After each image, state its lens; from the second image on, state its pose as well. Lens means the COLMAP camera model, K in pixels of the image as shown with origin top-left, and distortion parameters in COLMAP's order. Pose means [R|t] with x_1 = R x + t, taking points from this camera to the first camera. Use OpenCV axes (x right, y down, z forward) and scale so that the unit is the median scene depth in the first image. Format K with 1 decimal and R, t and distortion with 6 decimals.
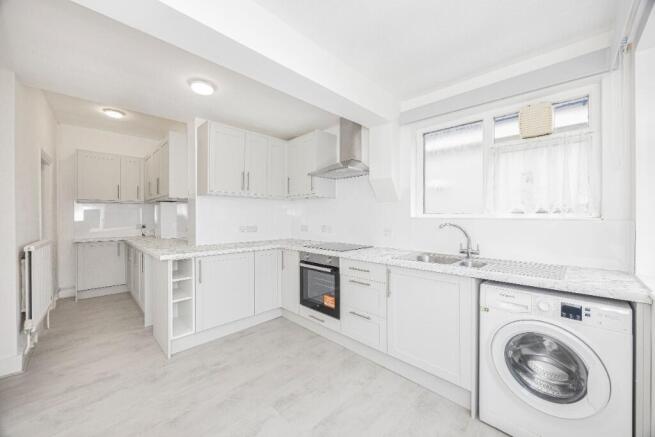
lens RADIAL K [[250.2, 0, 327.5], [0, 250.2, 218.5], [0, 0, 1]] dist [-0.000425, -0.000037]
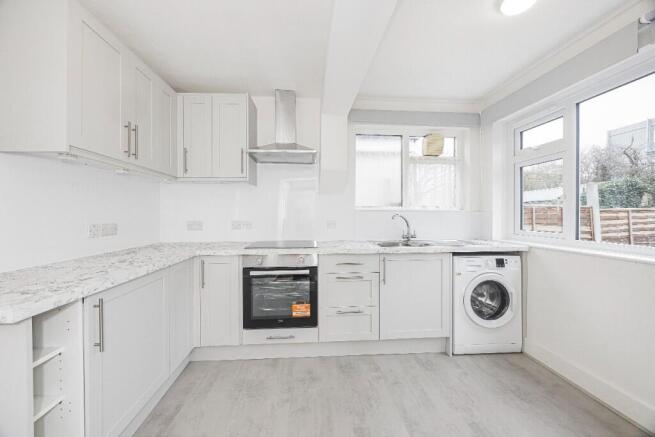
lens RADIAL K [[250.8, 0, 330.5], [0, 250.8, 215.9], [0, 0, 1]] dist [-0.000846, -0.000072]
pose [[0.656845, -0.006392, 0.753999, -0.573151], [0.007643, 0.999969, 0.001820, 0.020430], [-0.753987, 0.004567, 0.656874, 0.396623]]
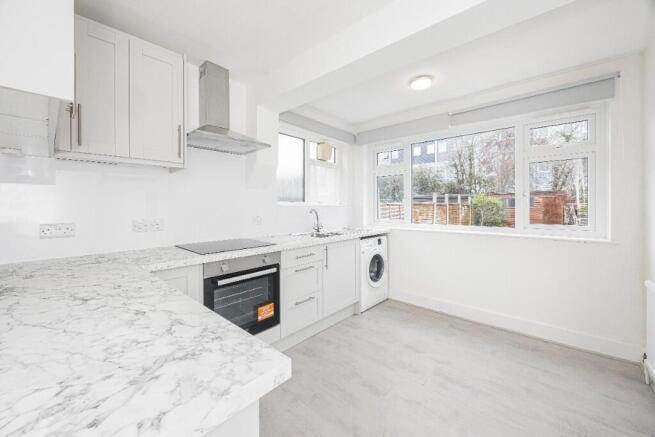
lens RADIAL K [[255.0, 0, 329.0], [0, 255.0, 205.3], [0, 0, 1]] dist [-0.000072, -0.000003]
pose [[-0.056125, -0.000814, 0.998423, -0.832149], [0.008658, 0.999962, 0.001302, -0.001291], [-0.998386, 0.008717, -0.056116, 0.875412]]
